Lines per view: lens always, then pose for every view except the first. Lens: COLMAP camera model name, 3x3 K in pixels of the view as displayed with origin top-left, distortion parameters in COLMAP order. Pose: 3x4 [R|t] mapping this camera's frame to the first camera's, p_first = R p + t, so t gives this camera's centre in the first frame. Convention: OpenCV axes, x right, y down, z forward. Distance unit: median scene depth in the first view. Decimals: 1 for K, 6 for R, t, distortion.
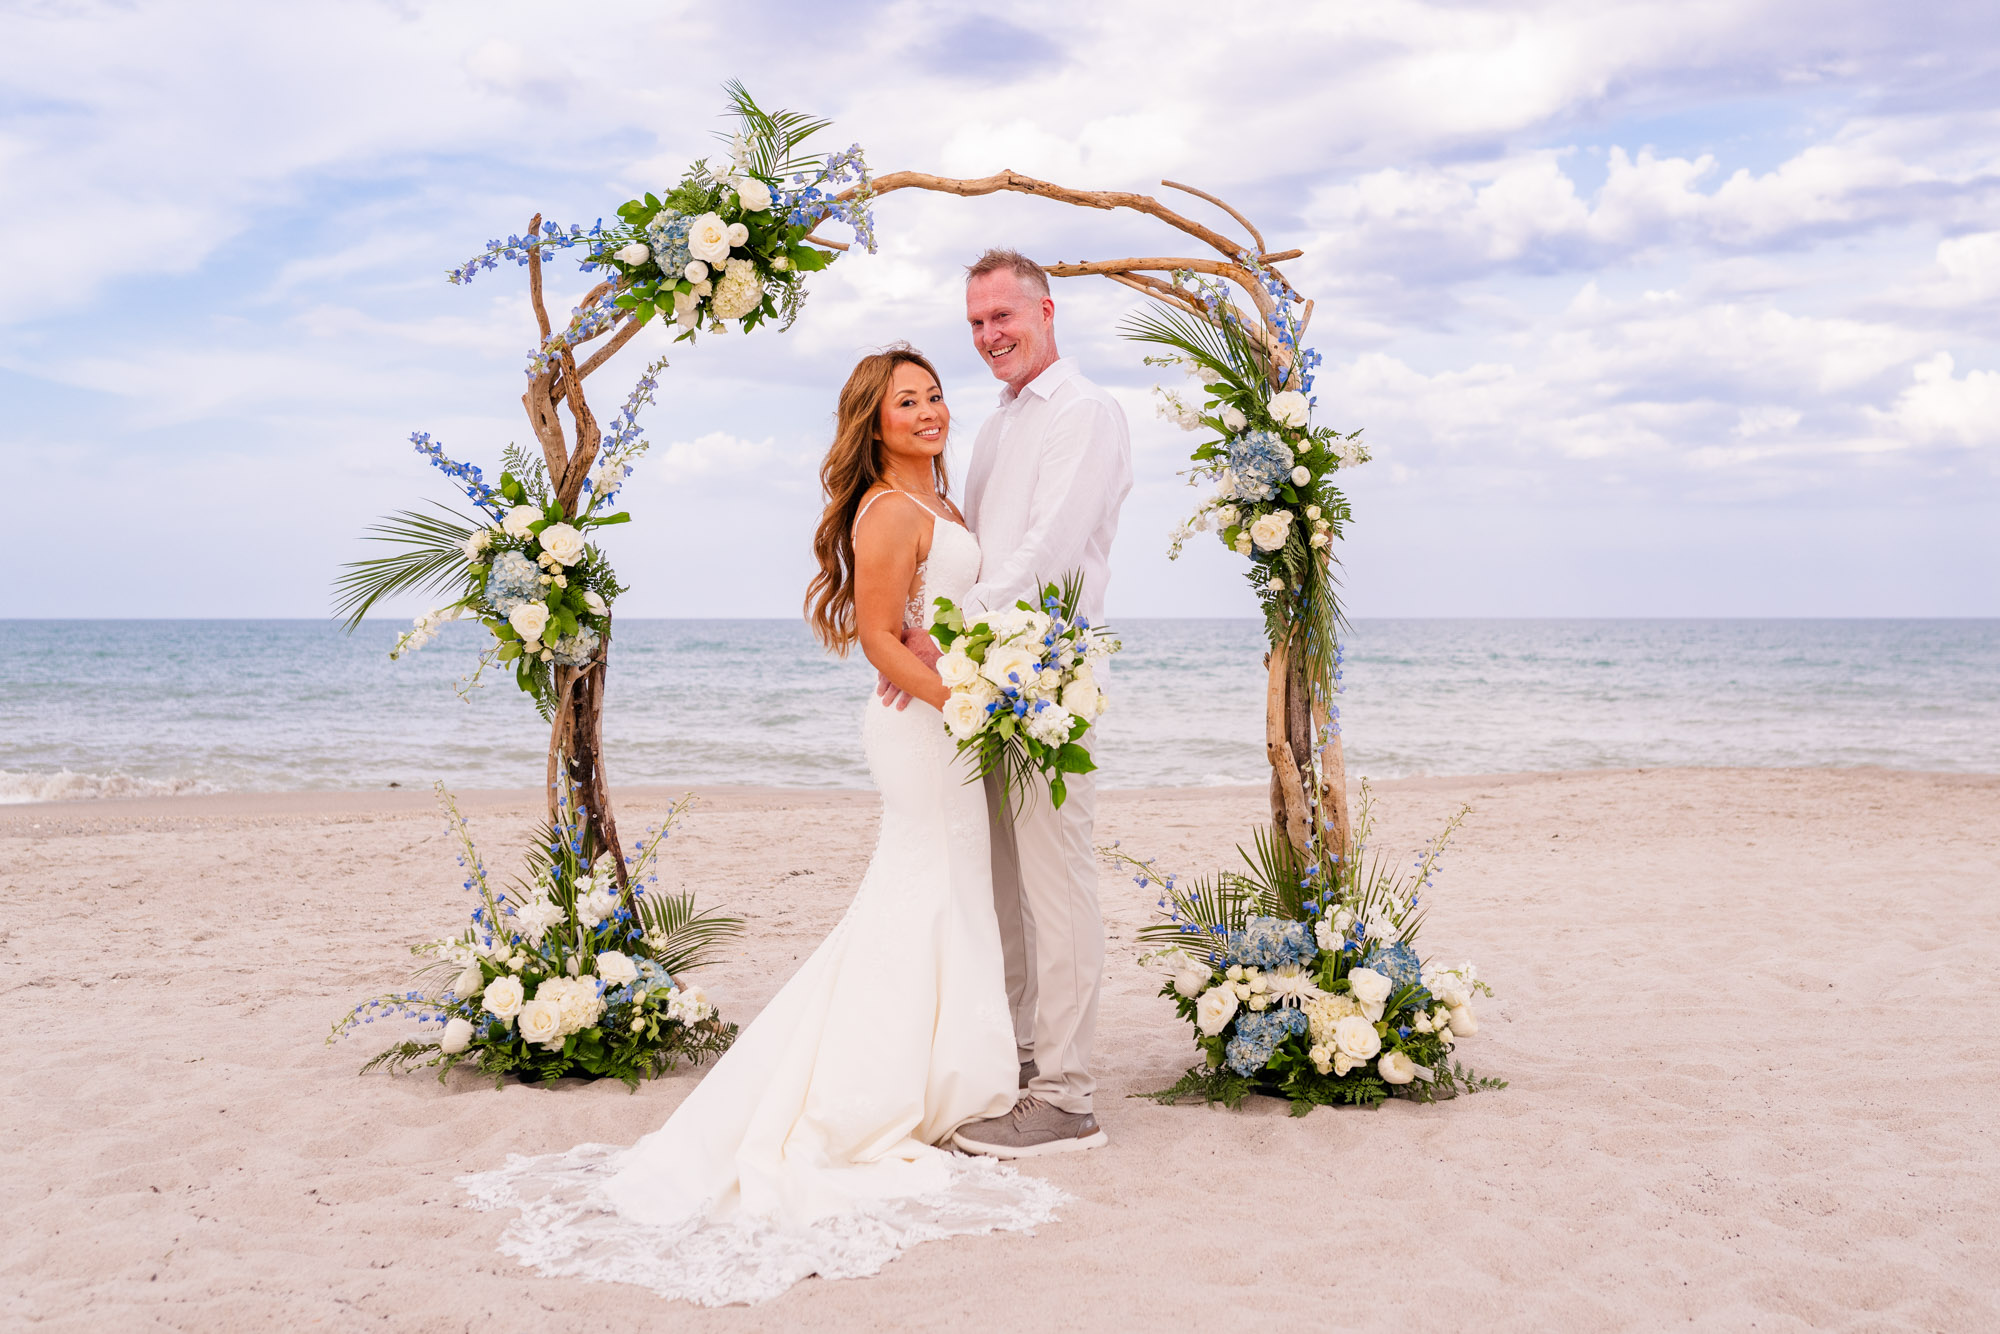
lens RADIAL K [[2001.3, 0, 1041.3], [0, 2001.3, 625.4], [0, 0, 1]] dist [0.011021, 0.000000]
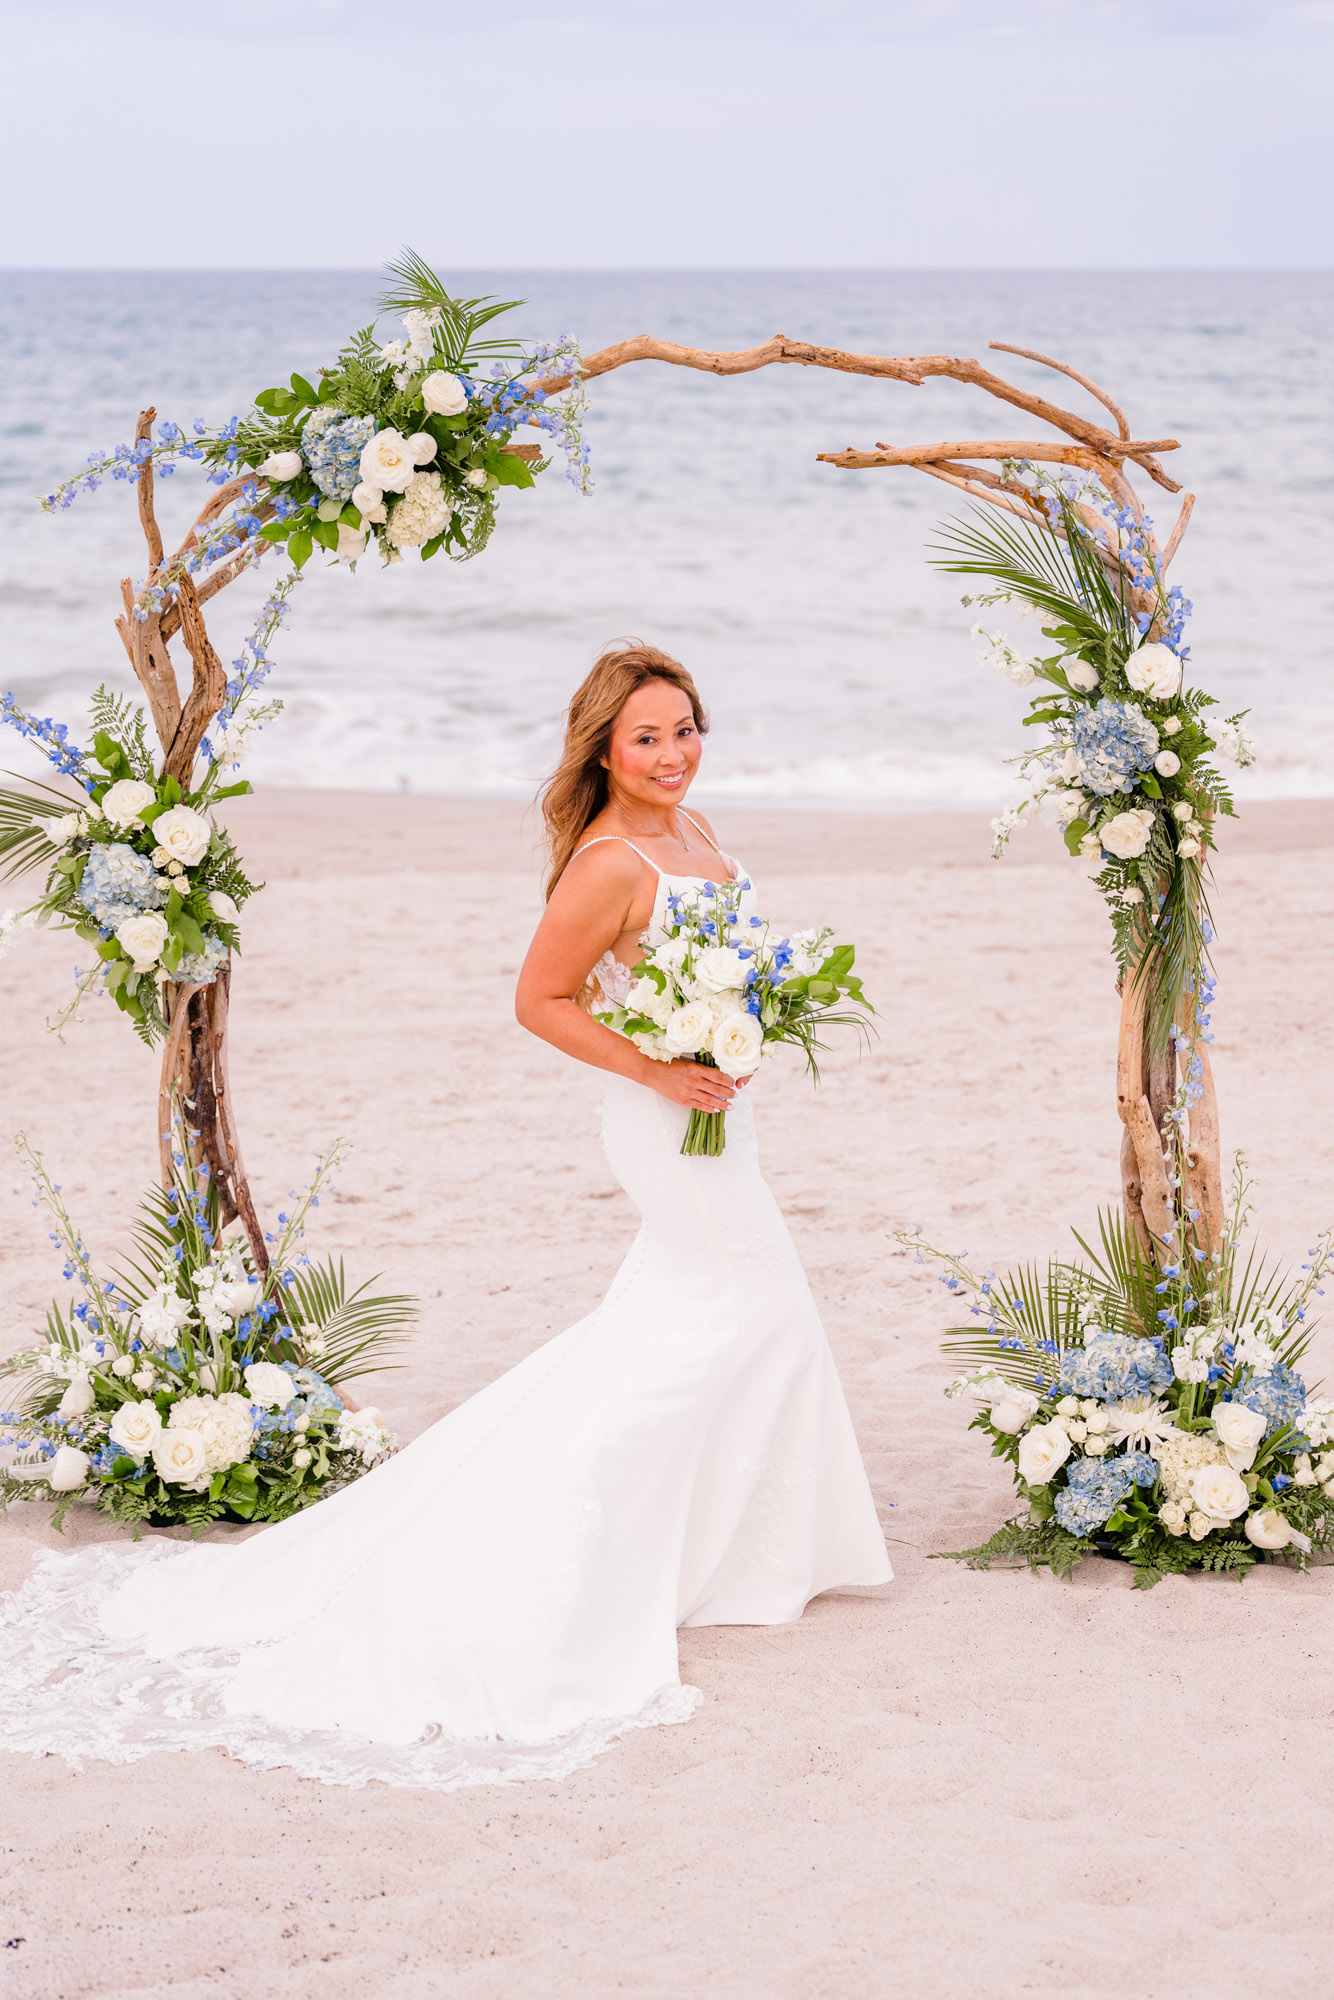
lens RADIAL K [[4013.9, 0, 646.6], [0, 4013.9, 1081.6], [0, 0, 1]] dist [0.004285, 0.000000]
pose [[0.999861, 0.002232, -0.016513, -0.040951], [0.000836, 0.983025, 0.183467, -0.229820], [0.016642, -0.183455, 0.982887, -0.504359]]
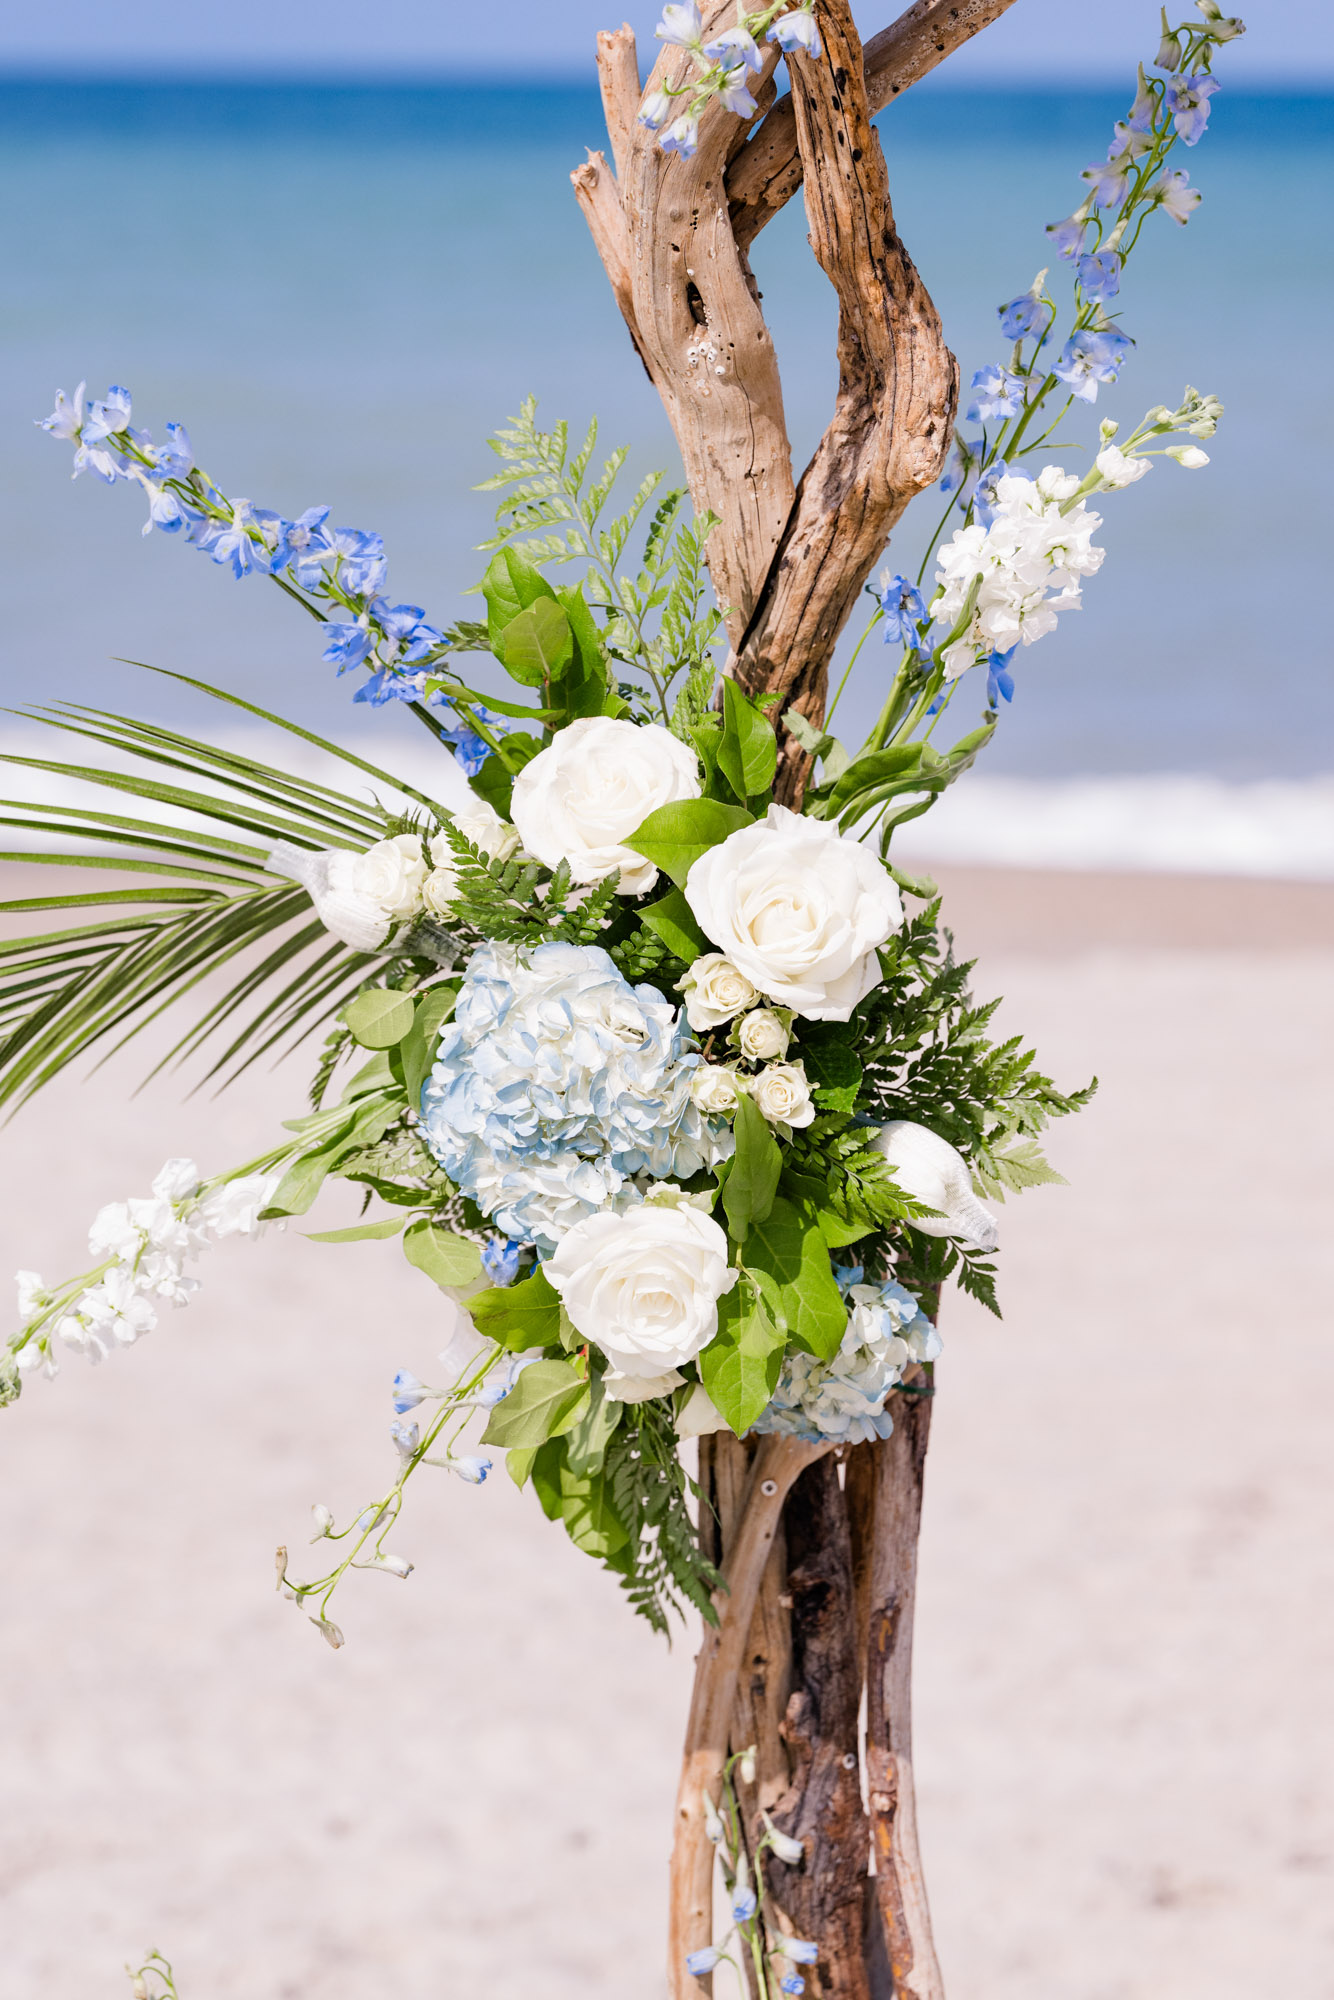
lens RADIAL K [[5491.1, 0, 666.6], [0, 5491.1, 985.0], [0, 0, 1]] dist [0.094269, 0.000000]
pose [[0.989486, 0.022294, -0.142902, -0.173046], [-0.006564, 0.993952, 0.109616, -0.097795], [0.144481, -0.107525, 0.983648, 0.440831]]
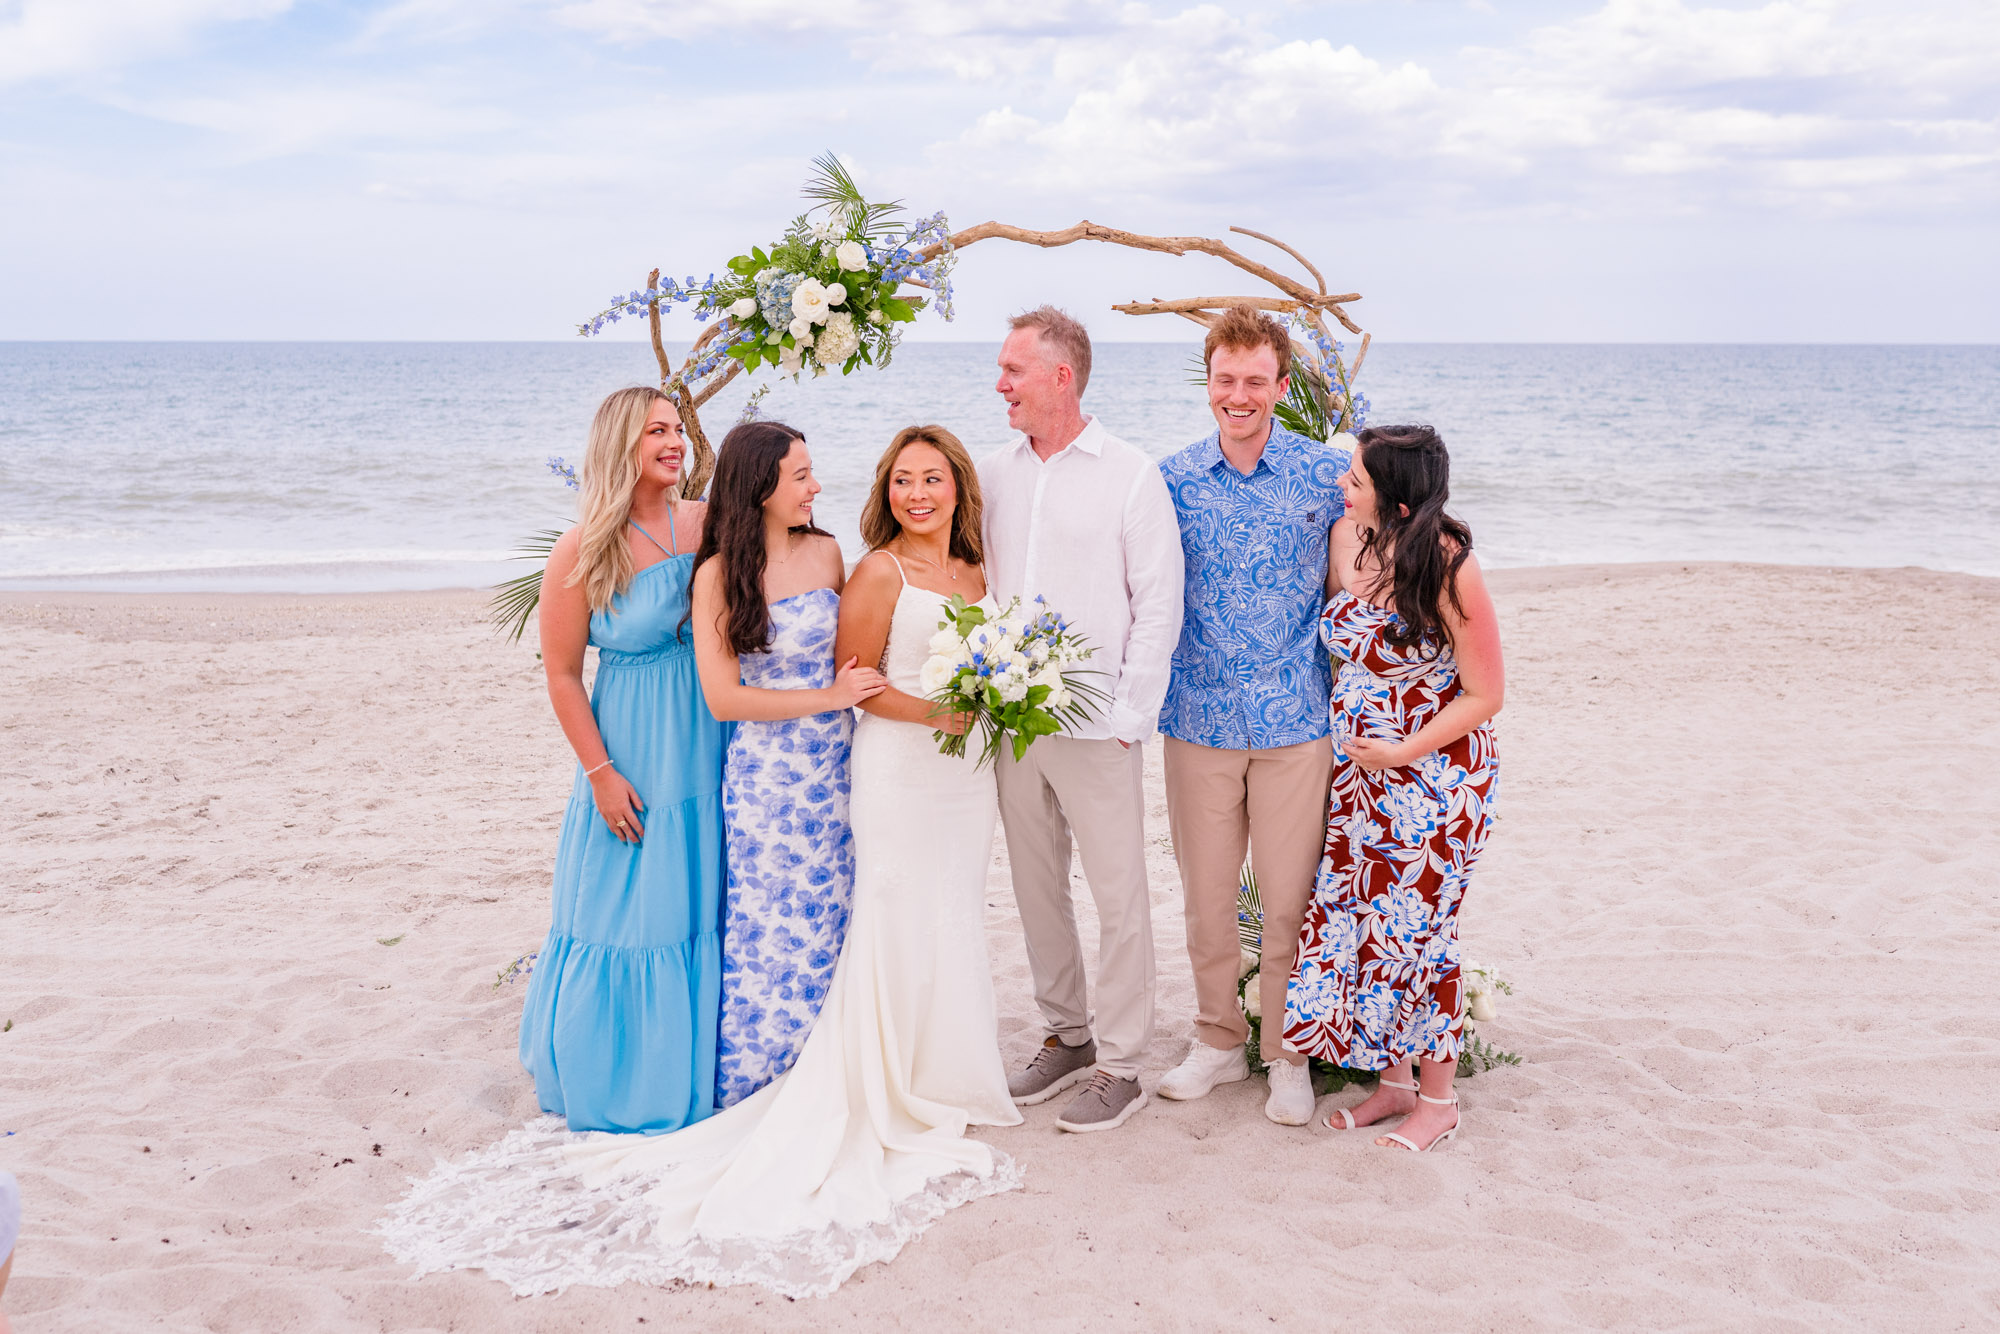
lens RADIAL K [[1883.2, 0, 975.5], [0, 1883.2, 646.6], [0, 0, 1]] dist [0.007732, 0.000000]
pose [[0.997310, 0.012043, -0.072307, 0.000274], [-0.001415, 0.989392, 0.145263, -0.148966], [0.073289, -0.144769, 0.986747, -0.034199]]
